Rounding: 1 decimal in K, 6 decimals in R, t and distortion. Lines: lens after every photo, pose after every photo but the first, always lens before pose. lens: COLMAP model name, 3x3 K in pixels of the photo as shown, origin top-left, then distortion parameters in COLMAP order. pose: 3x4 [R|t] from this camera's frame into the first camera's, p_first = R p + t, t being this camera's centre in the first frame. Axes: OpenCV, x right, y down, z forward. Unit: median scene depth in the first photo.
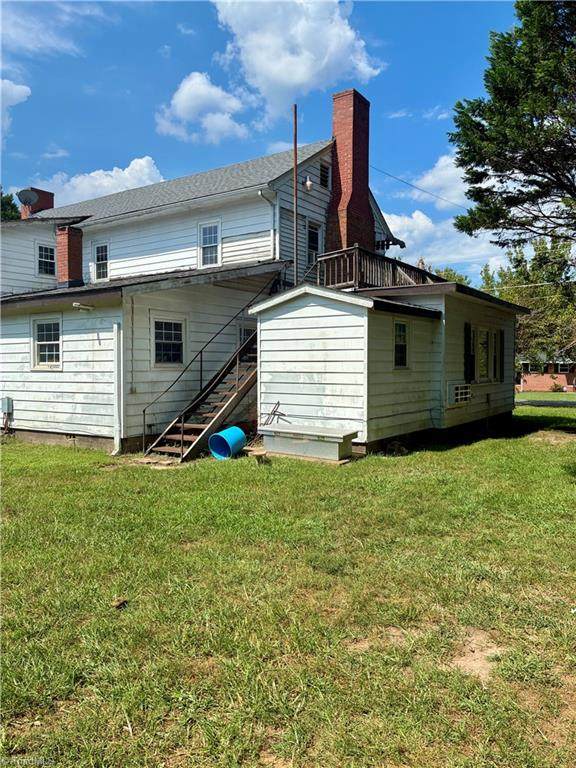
lens RADIAL K [[586.6, 0, 293.4], [0, 586.6, 385.0], [0, 0, 1]] dist [0.020549, -0.038808]
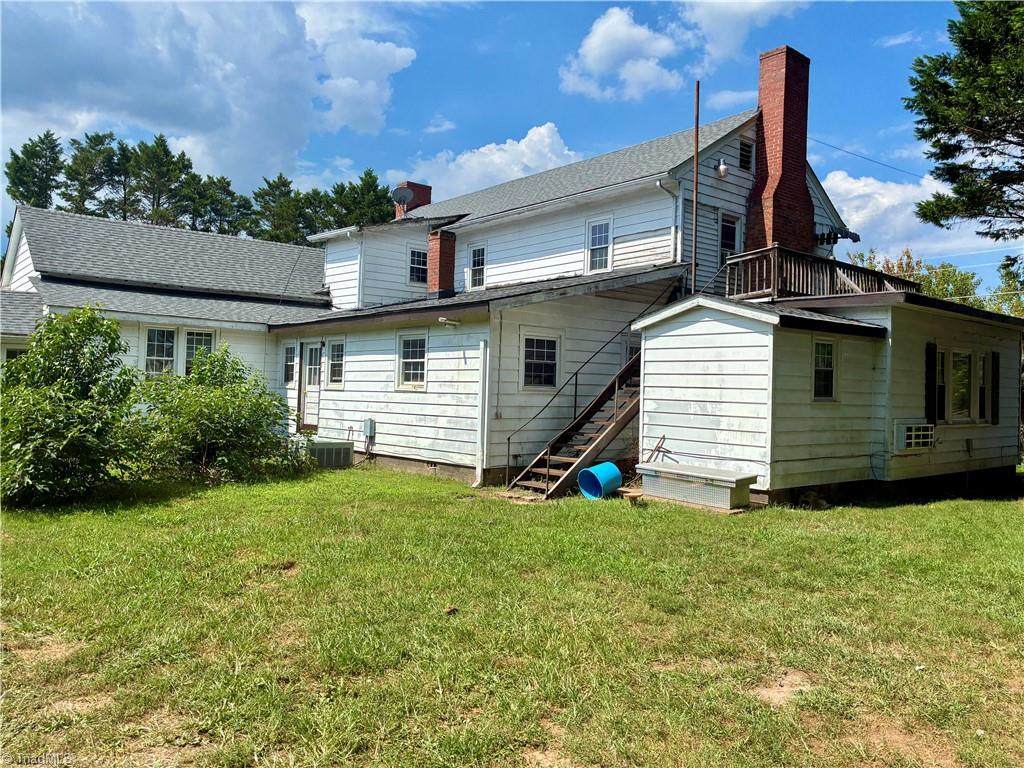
lens RADIAL K [[782.1, 0, 510.6], [0, 782.1, 381.2], [0, 0, 1]] dist [0.020549, -0.038808]
pose [[0.960159, 0.023729, -0.278445, 0.064488], [-0.036454, 0.998510, -0.040611, 0.003830], [0.277066, 0.049143, 0.959593, -0.116504]]
